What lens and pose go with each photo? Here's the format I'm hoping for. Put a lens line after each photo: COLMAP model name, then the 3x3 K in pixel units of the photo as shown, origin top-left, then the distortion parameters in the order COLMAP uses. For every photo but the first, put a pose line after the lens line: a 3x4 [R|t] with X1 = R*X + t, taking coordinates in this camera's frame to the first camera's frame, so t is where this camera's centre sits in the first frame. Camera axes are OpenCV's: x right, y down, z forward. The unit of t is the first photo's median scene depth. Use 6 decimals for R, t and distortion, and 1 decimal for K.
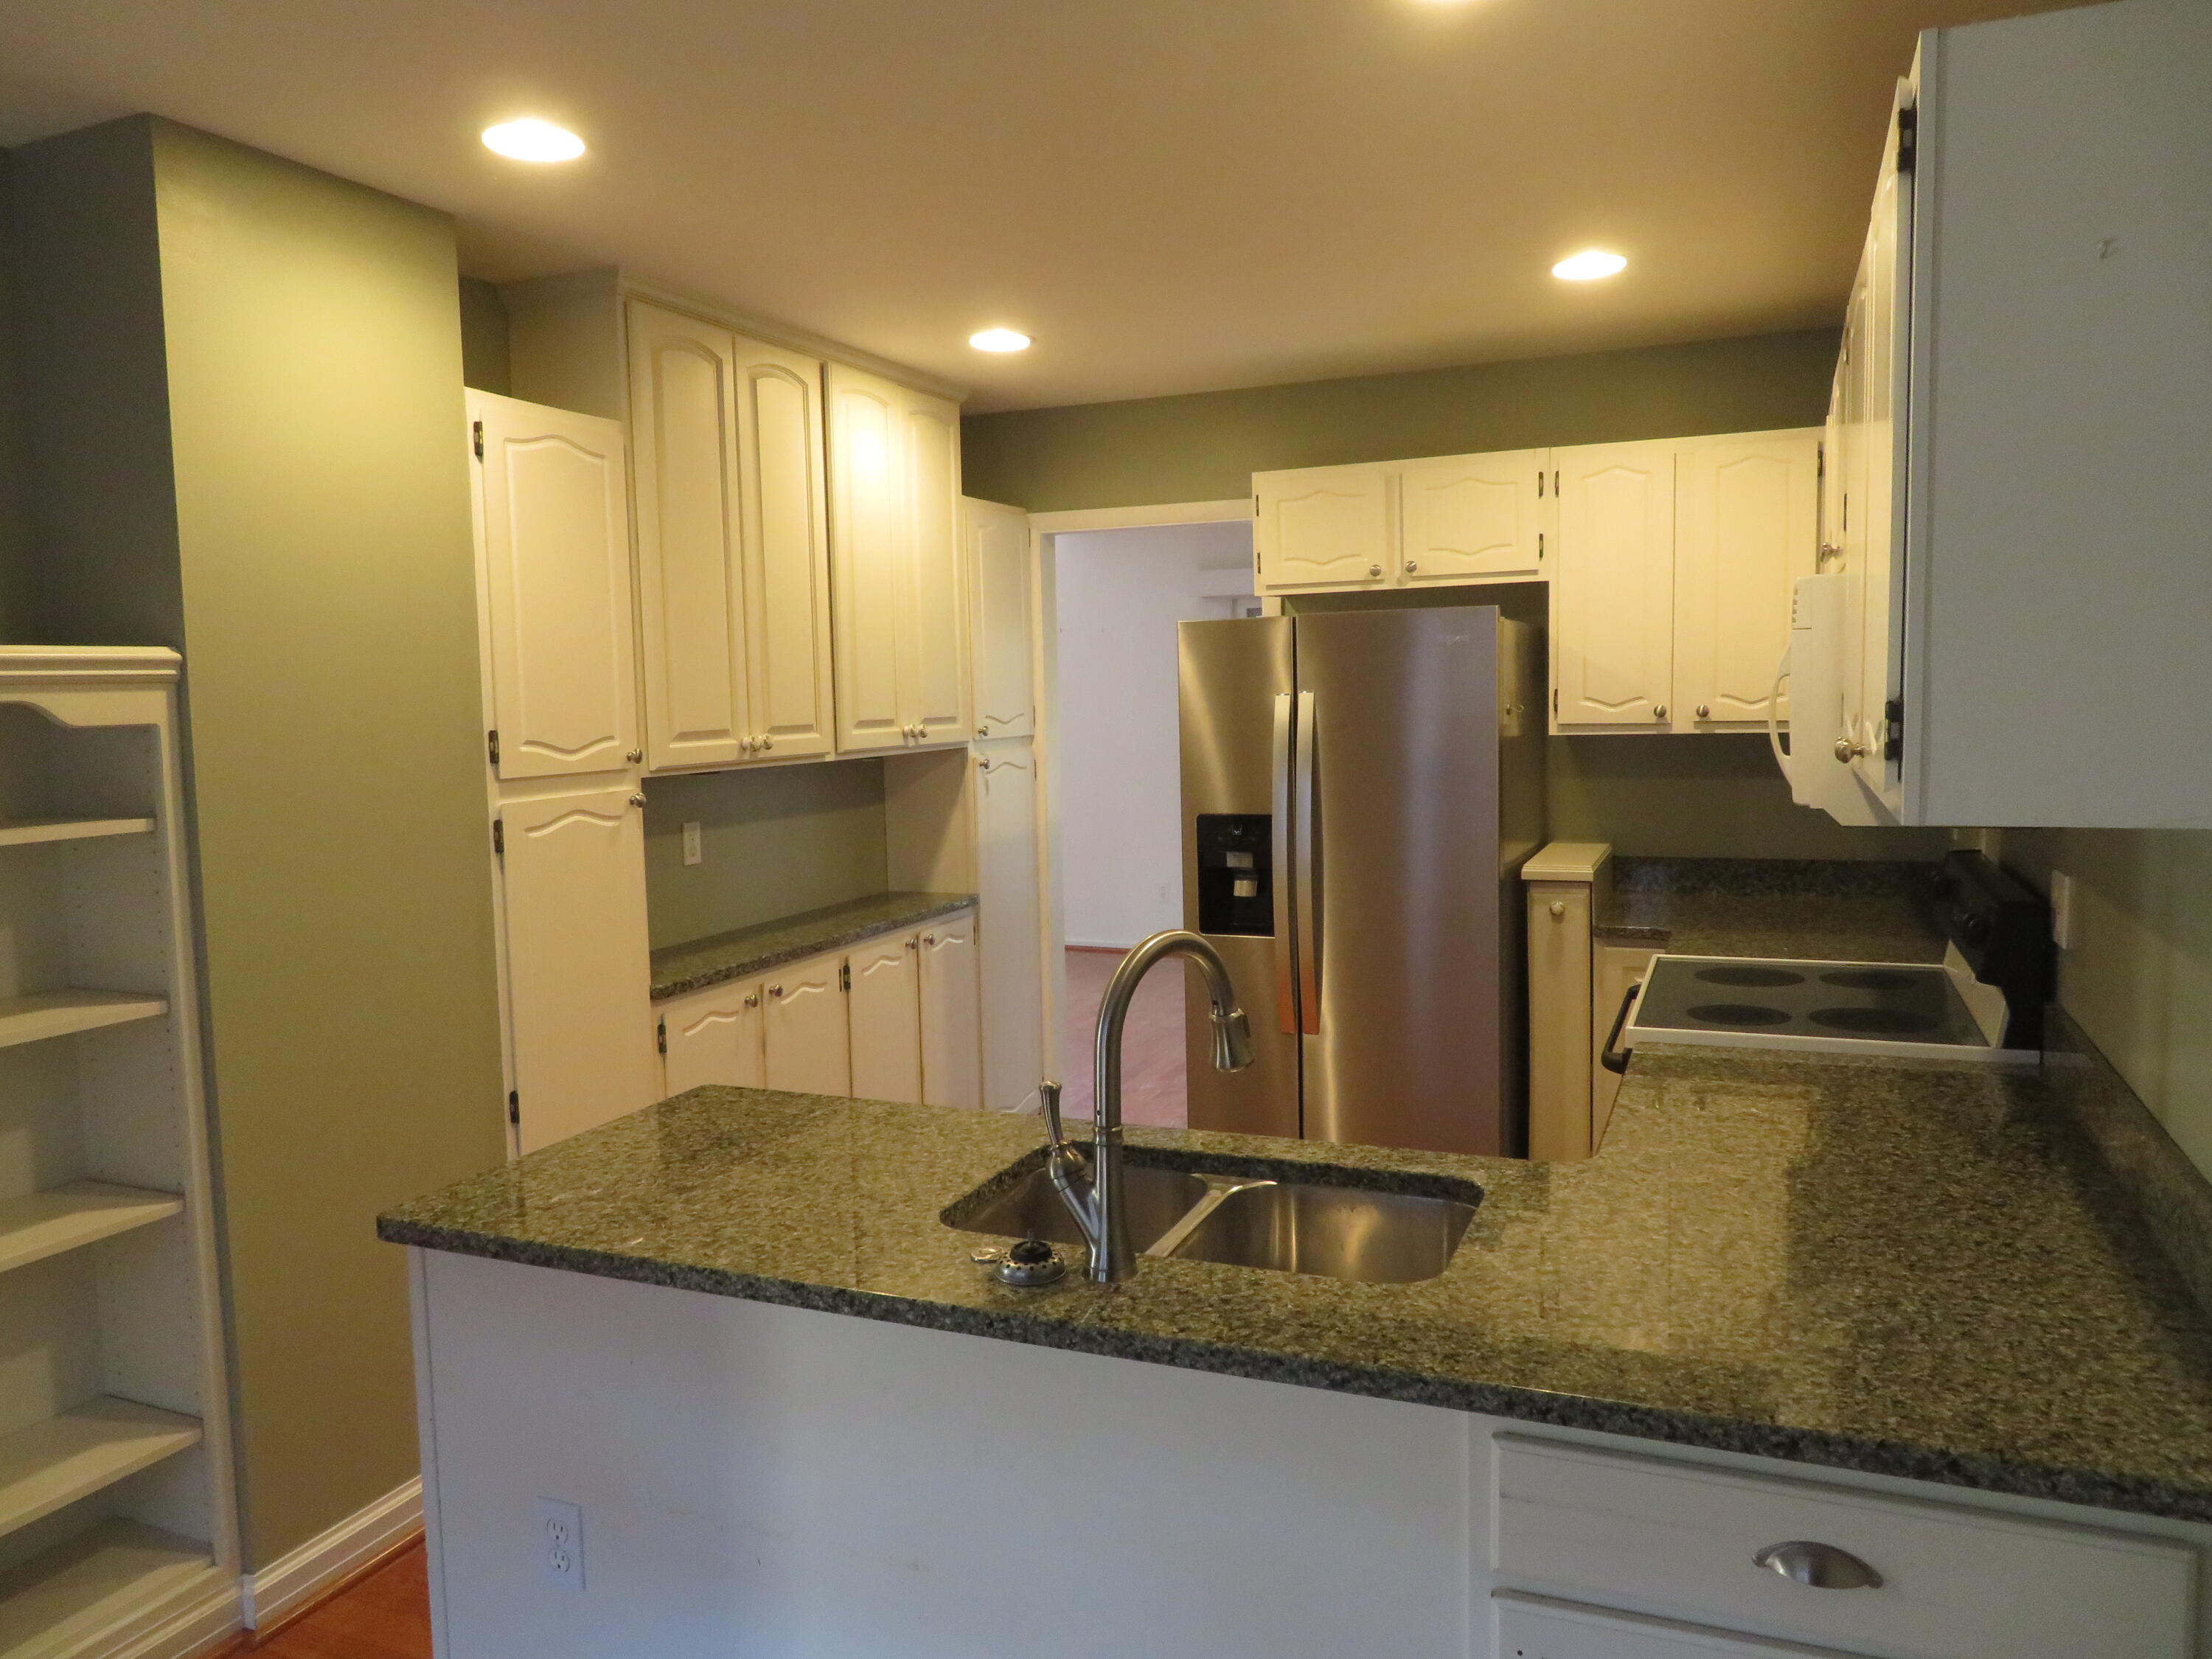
lens RADIAL K [[1591.0, 0, 1107.6], [0, 1591.0, 836.5], [0, 0, 1]] dist [-0.019335, 0.023523]
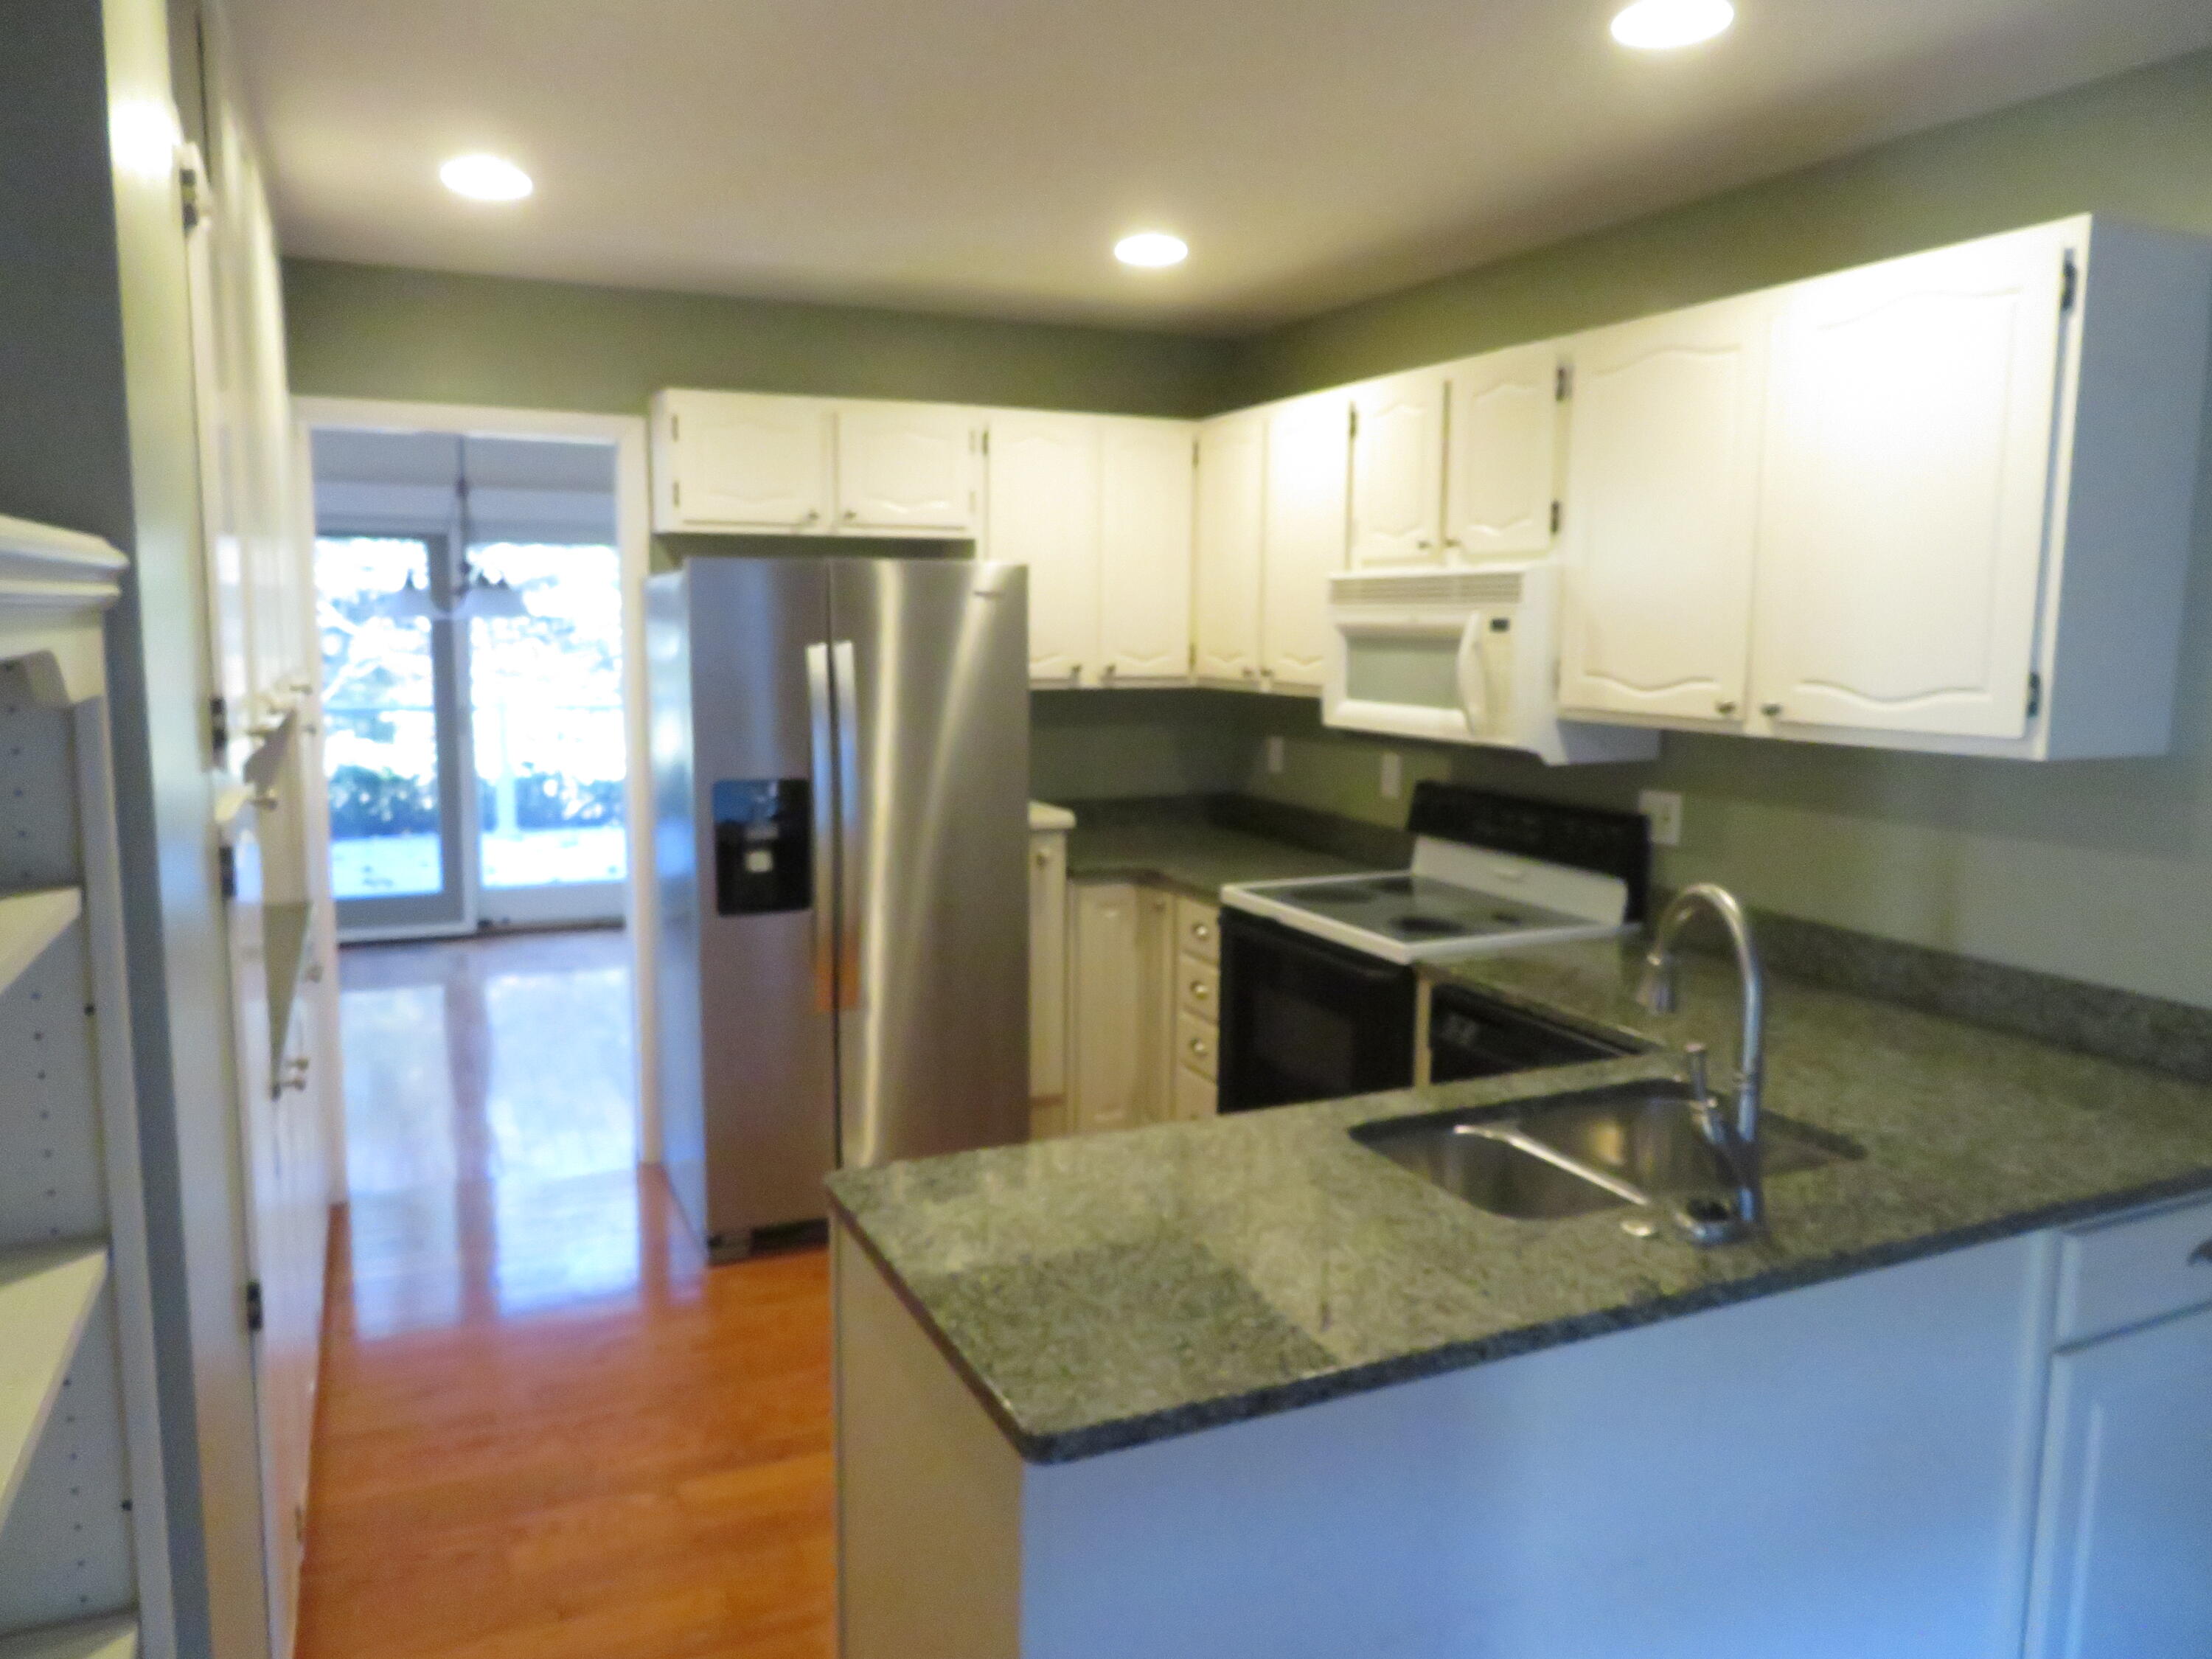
lens RADIAL K [[1591.0, 0, 1118.2], [0, 1591.0, 834.7], [0, 0, 1]] dist [-0.019335, 0.023523]
pose [[0.669371, -0.073153, 0.739318, -0.727485], [0.048779, 0.997321, 0.054517, -0.037635], [-0.741325, -0.000429, 0.671146, 0.417962]]
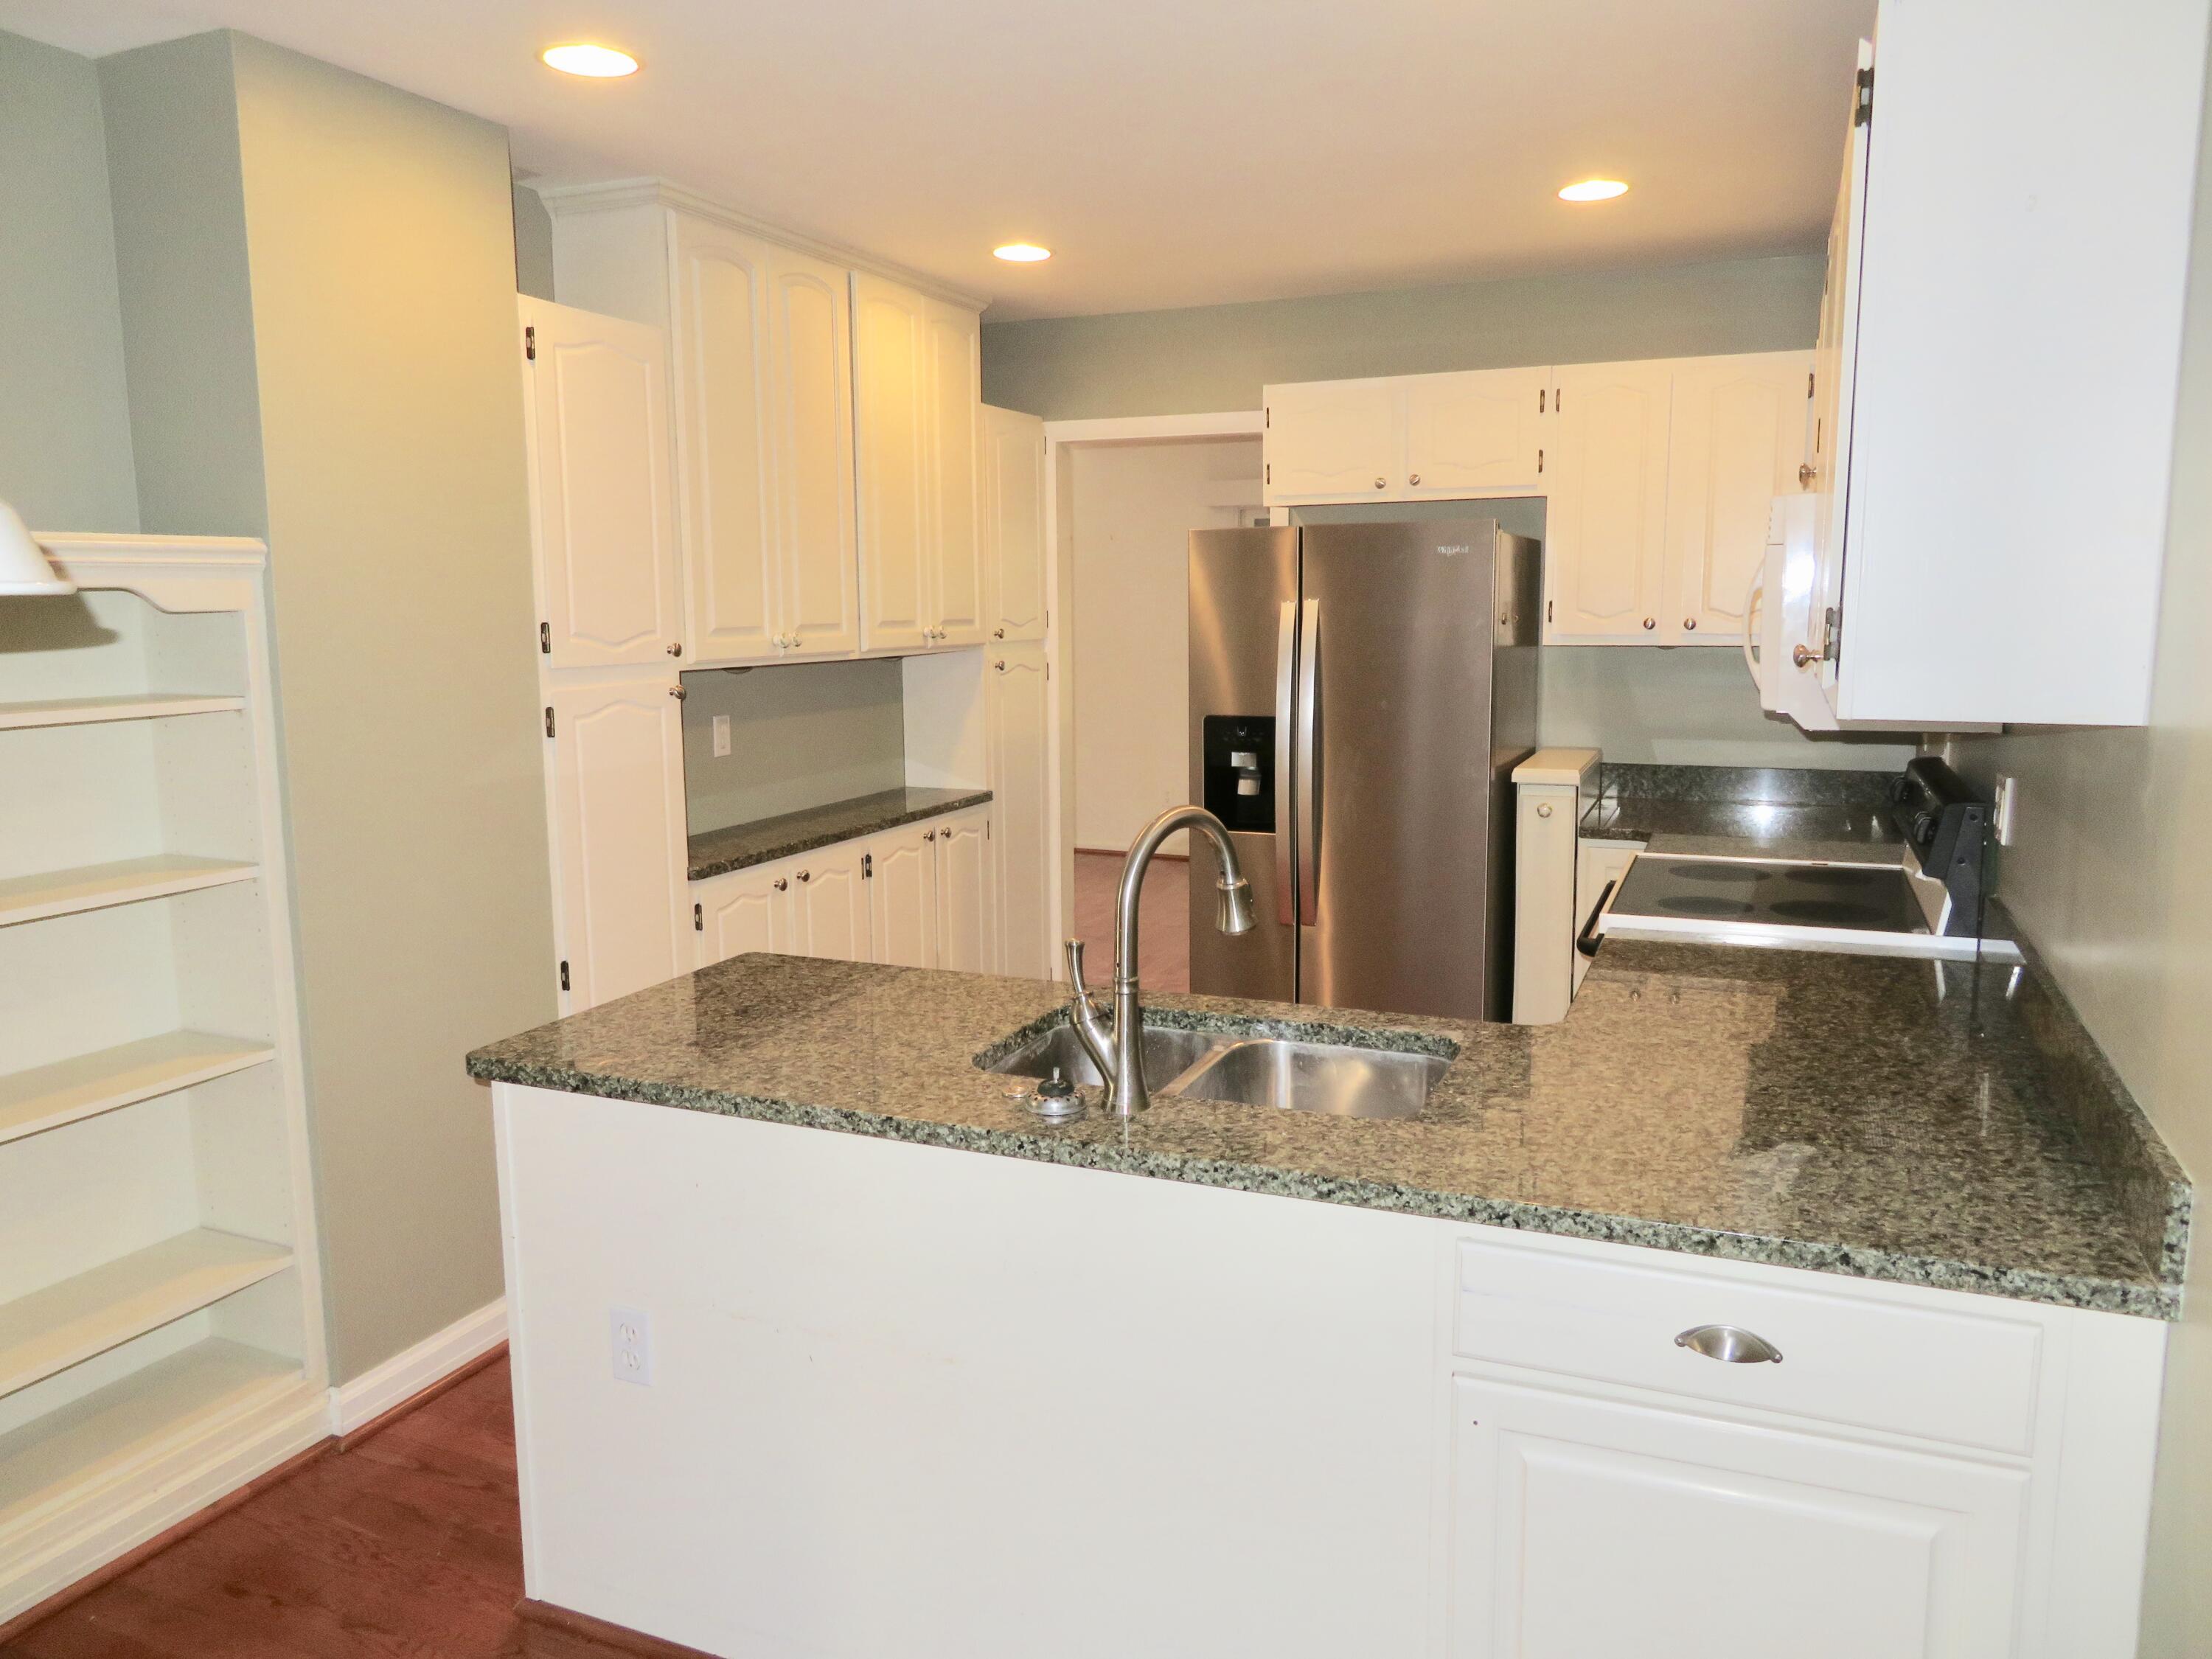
lens RADIAL K [[1591.0, 0, 1108.9], [0, 1591.0, 836.9], [0, 0, 1]] dist [-0.019335, 0.023523]
pose [[0.999893, 0.014593, 0.000733, -0.009885], [-0.014611, 0.998330, 0.055888, 0.013809], [0.000083, -0.055893, 0.998437, -0.083626]]
